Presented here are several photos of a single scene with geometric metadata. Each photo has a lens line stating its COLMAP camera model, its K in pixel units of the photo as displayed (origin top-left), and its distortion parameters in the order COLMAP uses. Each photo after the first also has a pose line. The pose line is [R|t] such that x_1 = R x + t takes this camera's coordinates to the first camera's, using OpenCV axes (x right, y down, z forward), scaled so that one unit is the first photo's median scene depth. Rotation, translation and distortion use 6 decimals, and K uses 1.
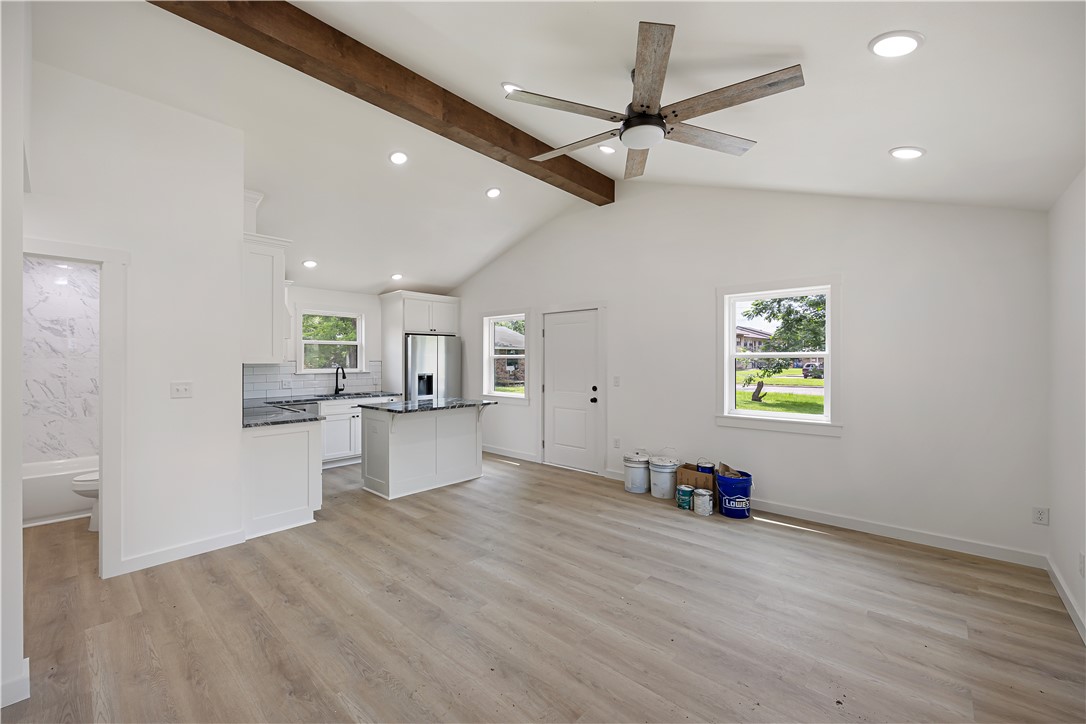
lens RADIAL K [[441.5, 0, 538.2], [0, 441.5, 364.9], [0, 0, 1]] dist [-0.004291, 0.000190]
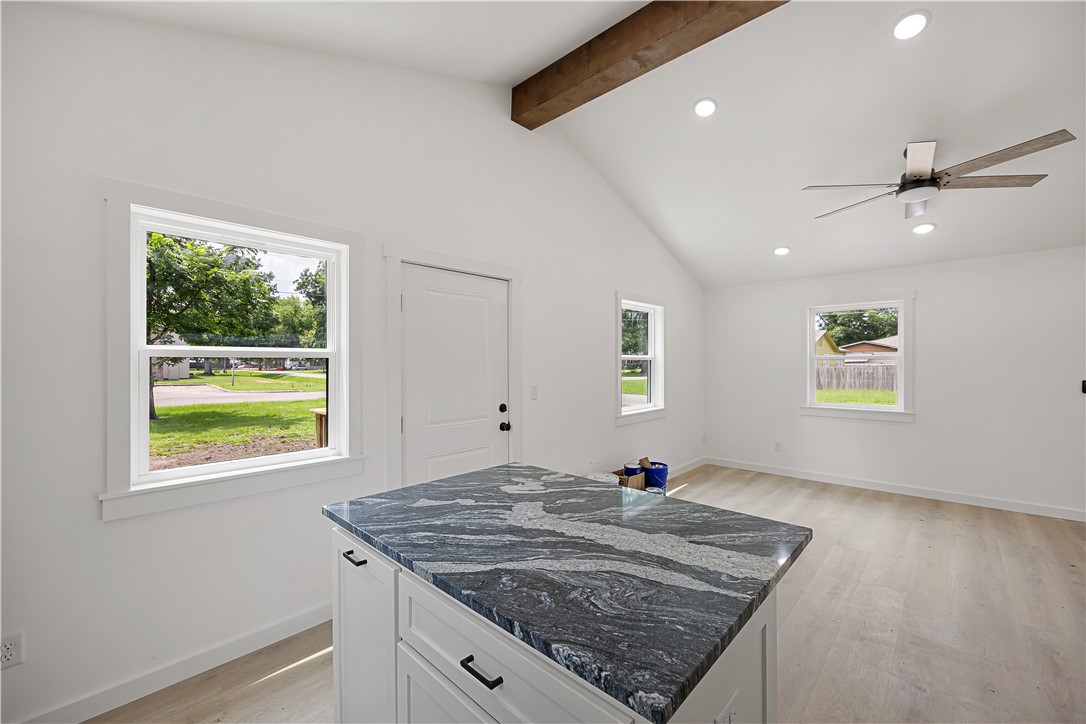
lens RADIAL K [[441.5, 0, 536.4], [0, 441.5, 361.8], [0, 0, 1]] dist [-0.004291, 0.000190]
pose [[0.010581, -0.001203, 0.999943, -0.848888], [0.012255, 0.999924, 0.001073, -0.019765], [-0.999869, 0.012243, 0.010595, 1.627062]]
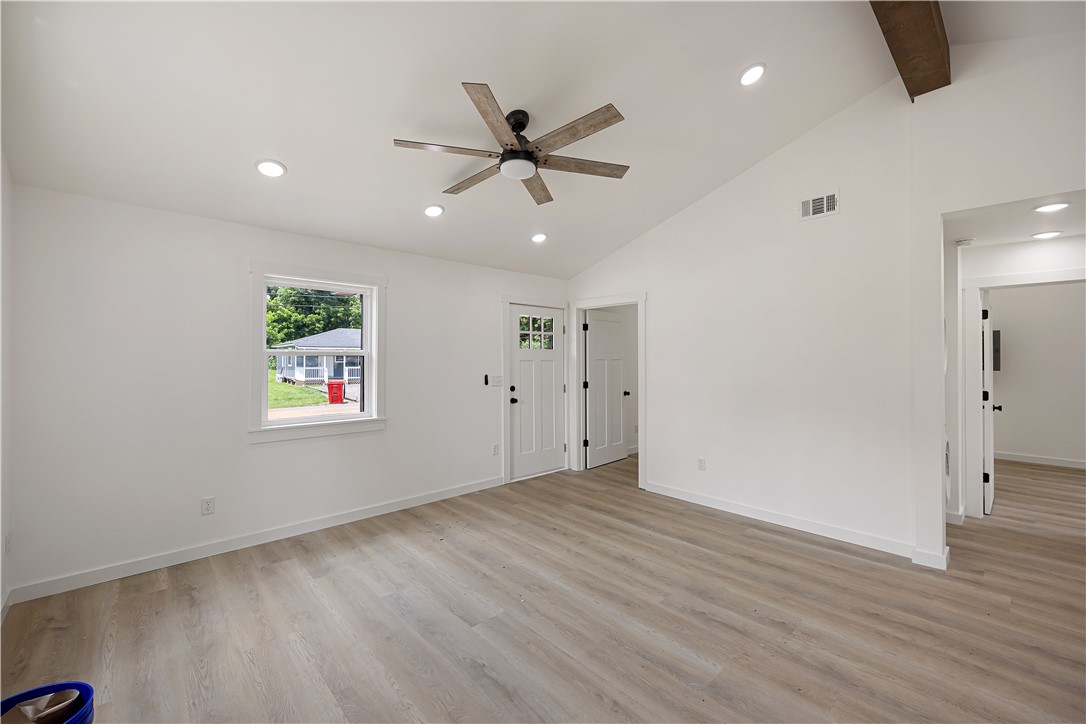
lens RADIAL K [[441.5, 0, 538.0], [0, 441.5, 356.2], [0, 0, 1]] dist [-0.004291, 0.000190]
pose [[-0.996152, 0.000070, 0.087641, 0.058470], [0.000609, 0.999981, 0.006131, -0.018680], [-0.087639, 0.006161, -0.996133, 1.621956]]
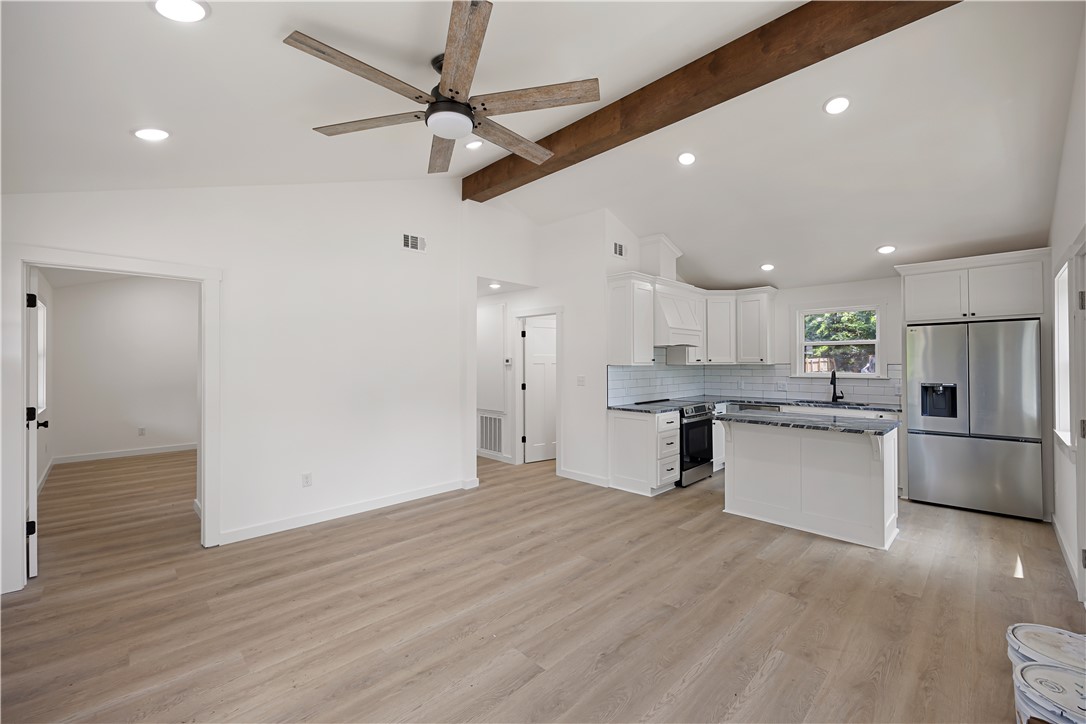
lens RADIAL K [[441.5, 0, 546.6], [0, 441.5, 361.7], [0, 0, 1]] dist [-0.004291, 0.000190]
pose [[-0.044868, -0.001797, -0.998991, 0.869357], [-0.011767, 0.999930, -0.001270, -0.010659], [0.998924, 0.011698, -0.044886, 0.933344]]
